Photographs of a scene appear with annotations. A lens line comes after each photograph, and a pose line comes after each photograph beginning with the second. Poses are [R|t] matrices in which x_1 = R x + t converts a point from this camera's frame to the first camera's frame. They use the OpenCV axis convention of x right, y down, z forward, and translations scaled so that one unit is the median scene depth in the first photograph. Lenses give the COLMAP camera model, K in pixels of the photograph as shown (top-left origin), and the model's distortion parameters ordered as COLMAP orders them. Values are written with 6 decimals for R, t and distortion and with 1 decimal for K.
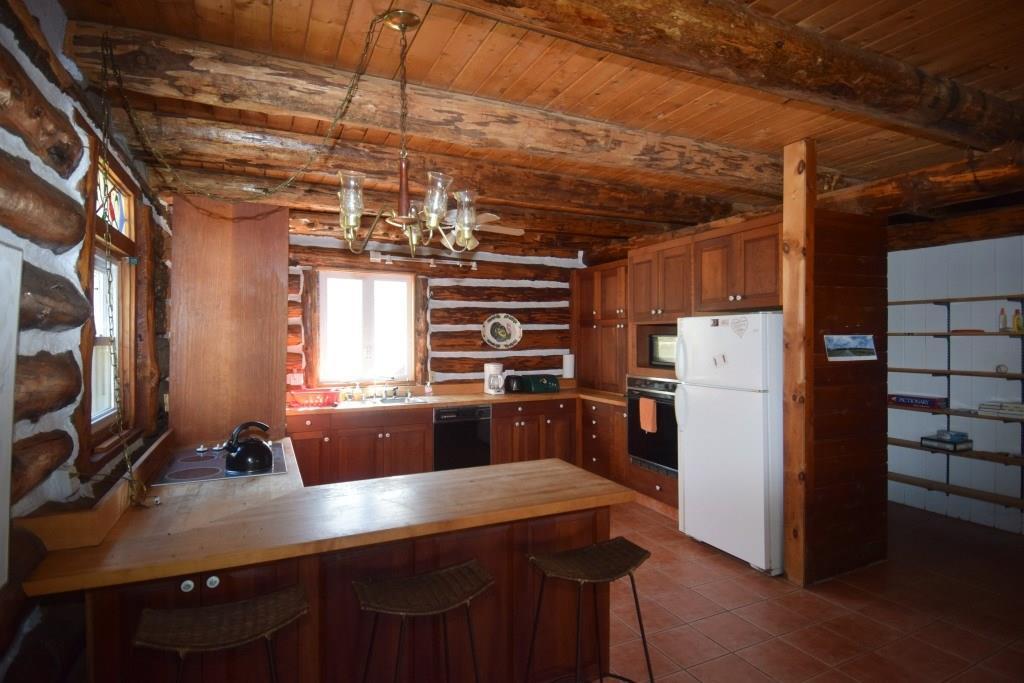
lens RADIAL K [[532.9, 0, 514.0], [0, 532.9, 337.6], [0, 0, 1]] dist [-0.032015, -0.001345]
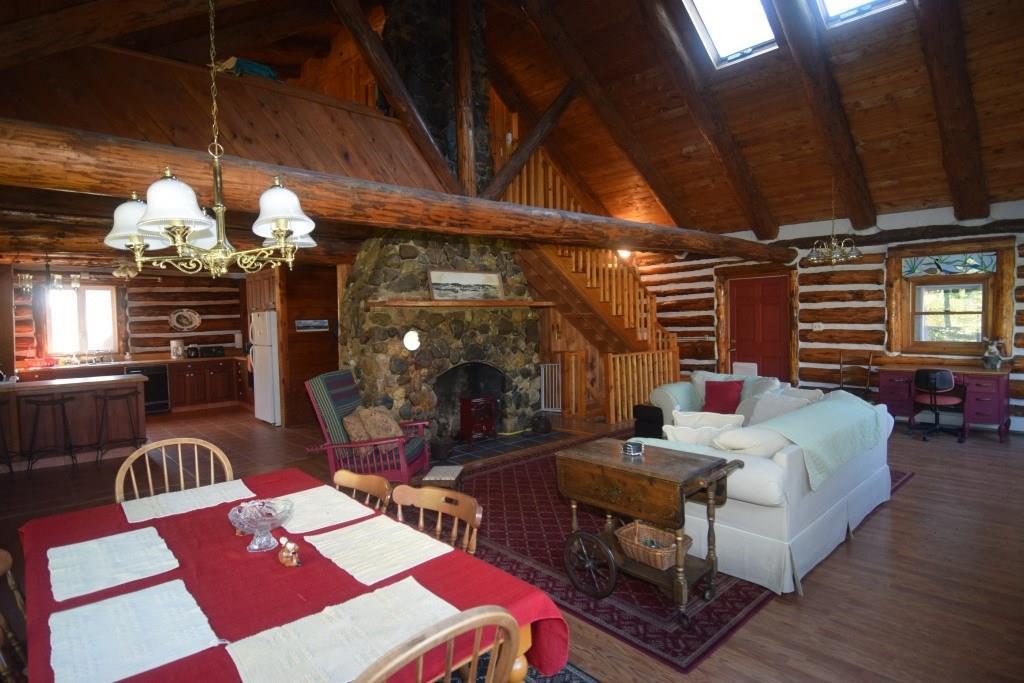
lens RADIAL K [[532.9, 0, 509.6], [0, 532.9, 343.9], [0, 0, 1]] dist [-0.032015, -0.001345]
pose [[0.955648, -0.032568, 0.292705, 0.468039], [0.019353, 0.998663, 0.047930, 0.002920], [-0.293875, -0.040140, 0.955001, -0.834518]]
